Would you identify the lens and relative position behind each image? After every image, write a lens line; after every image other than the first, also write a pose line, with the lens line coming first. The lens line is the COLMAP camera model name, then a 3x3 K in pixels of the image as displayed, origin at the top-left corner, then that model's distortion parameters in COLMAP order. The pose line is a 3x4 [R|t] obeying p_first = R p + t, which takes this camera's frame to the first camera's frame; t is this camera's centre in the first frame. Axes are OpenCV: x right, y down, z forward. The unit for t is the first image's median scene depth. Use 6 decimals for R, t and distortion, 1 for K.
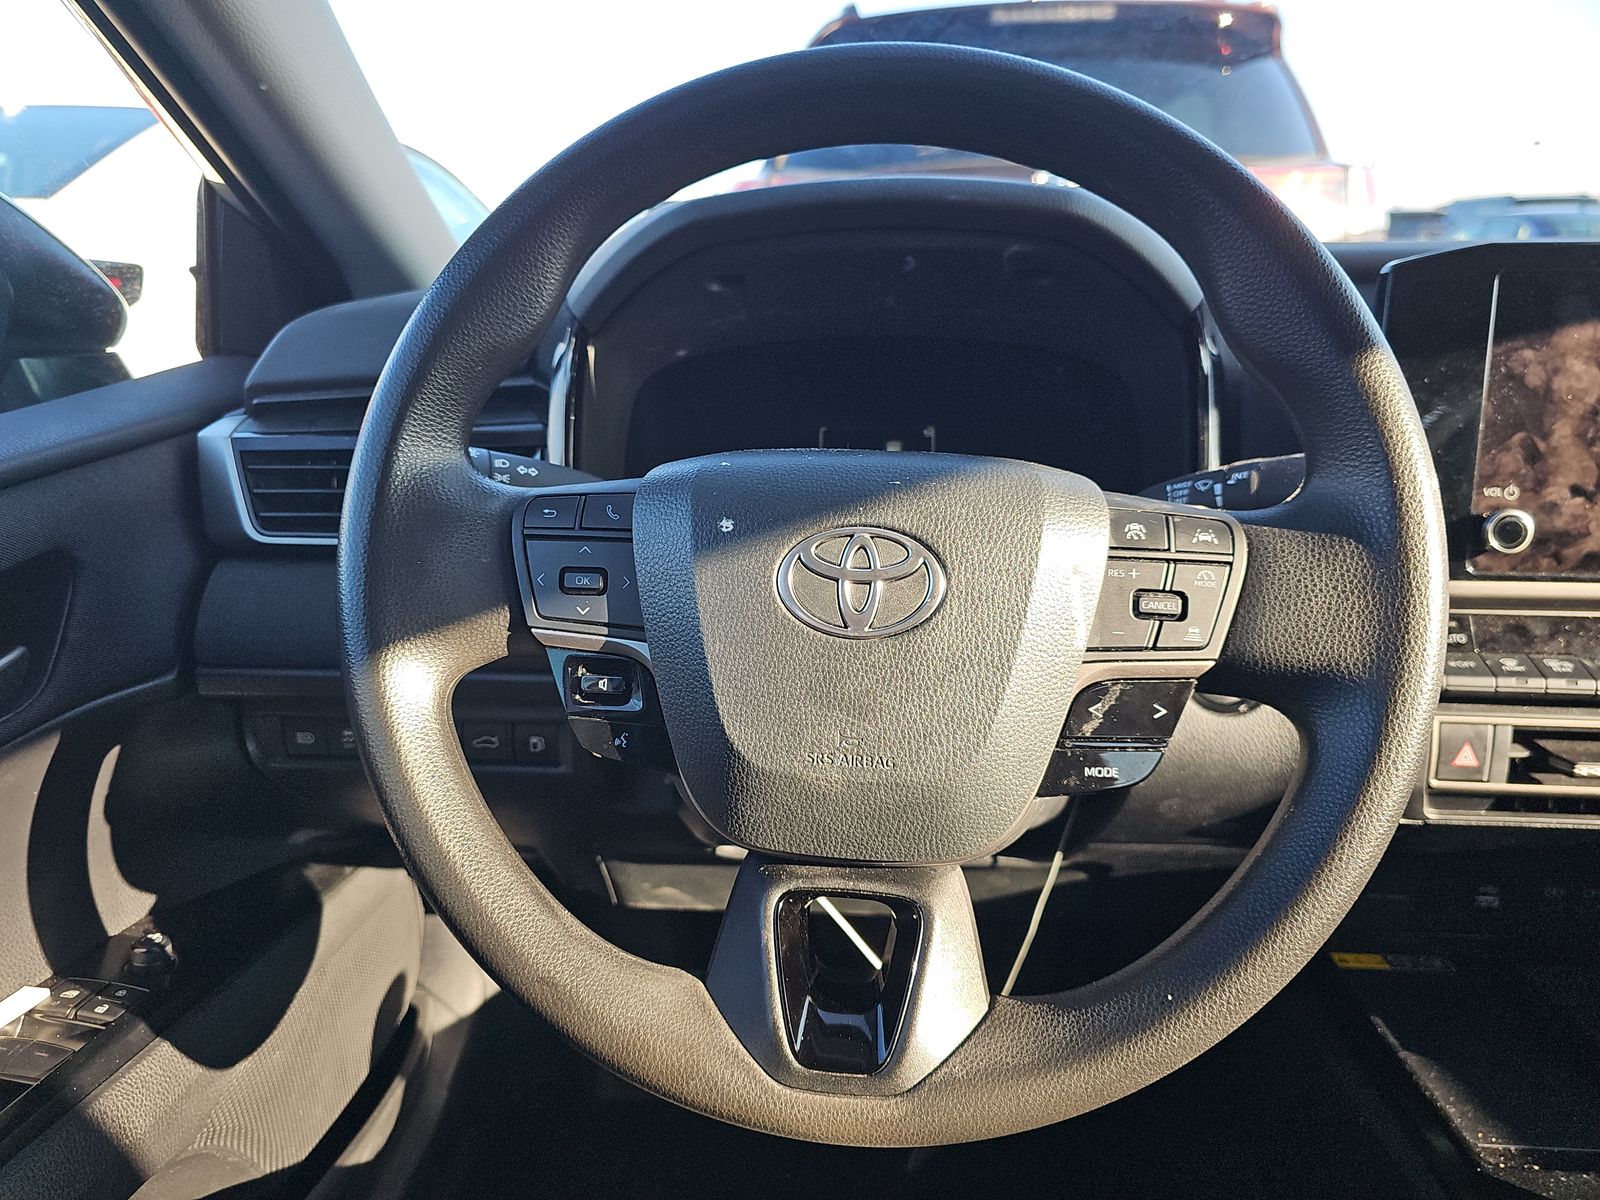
lens RADIAL K [[1073.2, 0, 794.2], [0, 1073.2, 608.9], [0, 0, 1]] dist [0.033025, -0.015977]
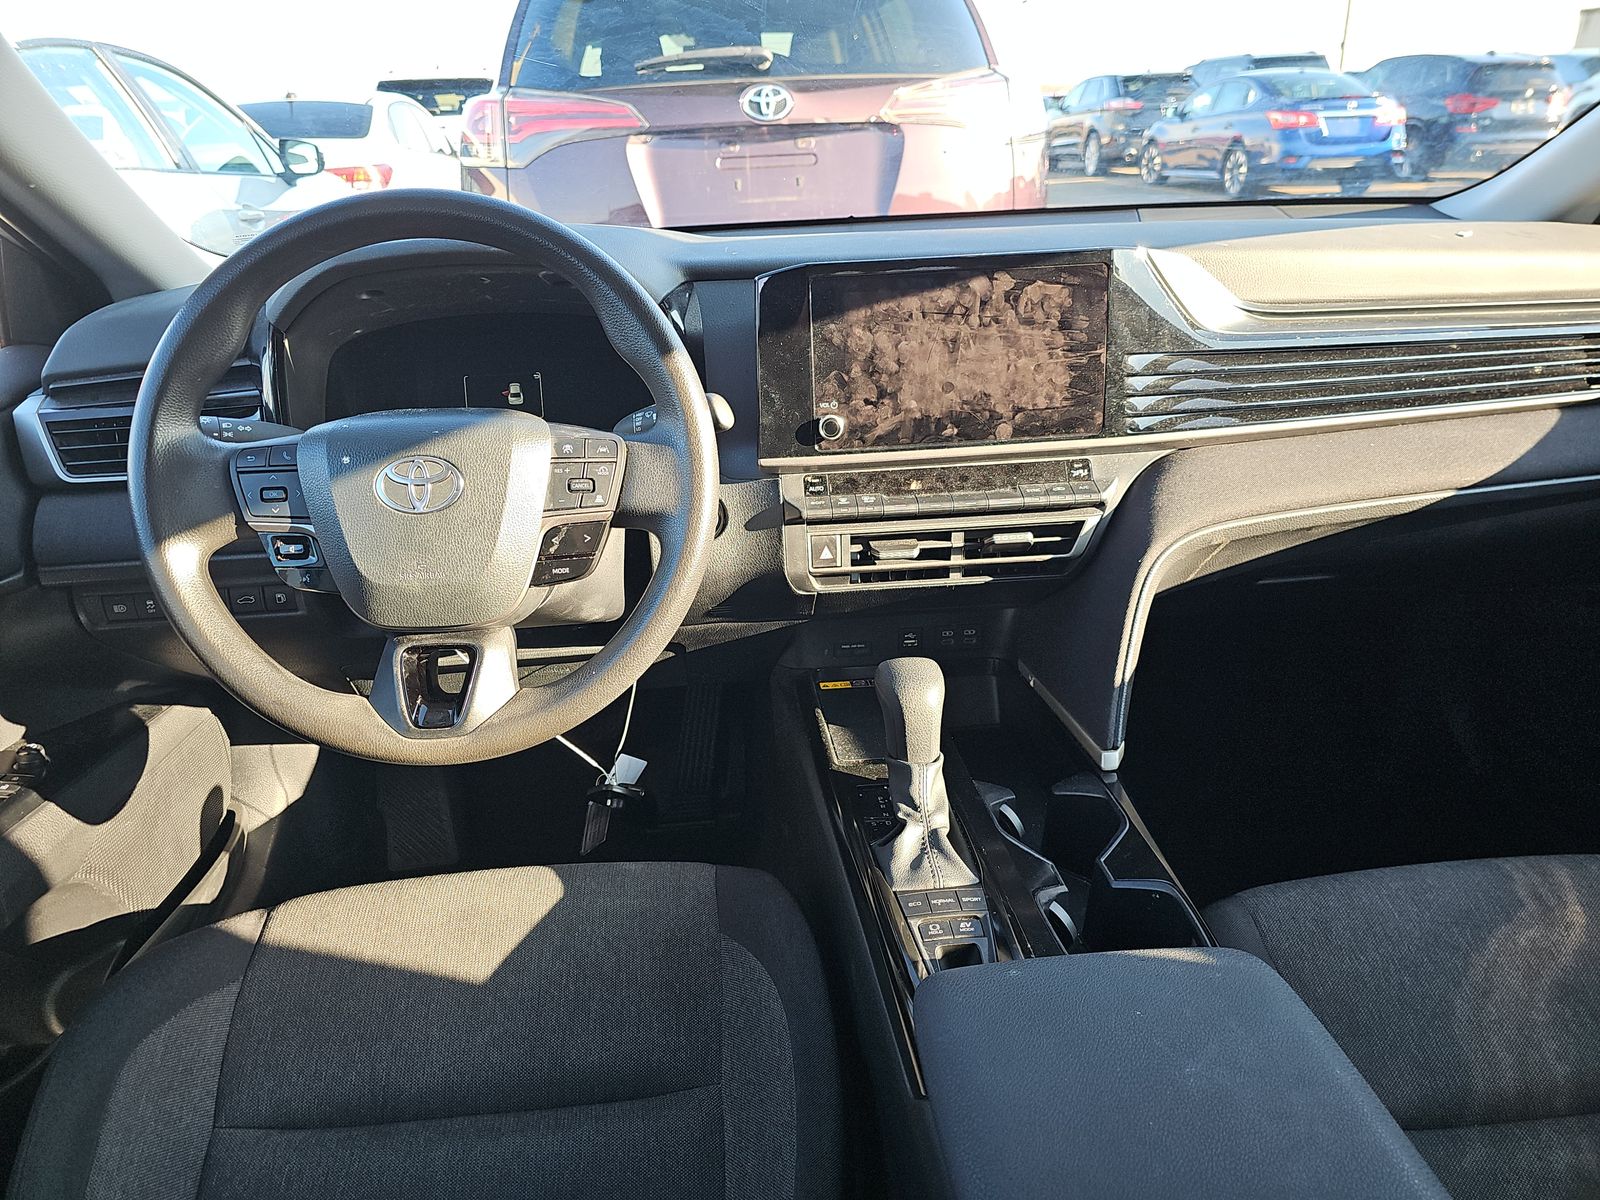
lens RADIAL K [[1073.2, 0, 801.0], [0, 1073.2, 589.2], [0, 0, 1]] dist [0.033025, -0.015977]
pose [[0.984815, -0.089559, 0.148721, 0.315604], [0.075165, 0.992170, 0.099742, 0.014347], [-0.156489, -0.087049, 0.983836, -0.767420]]
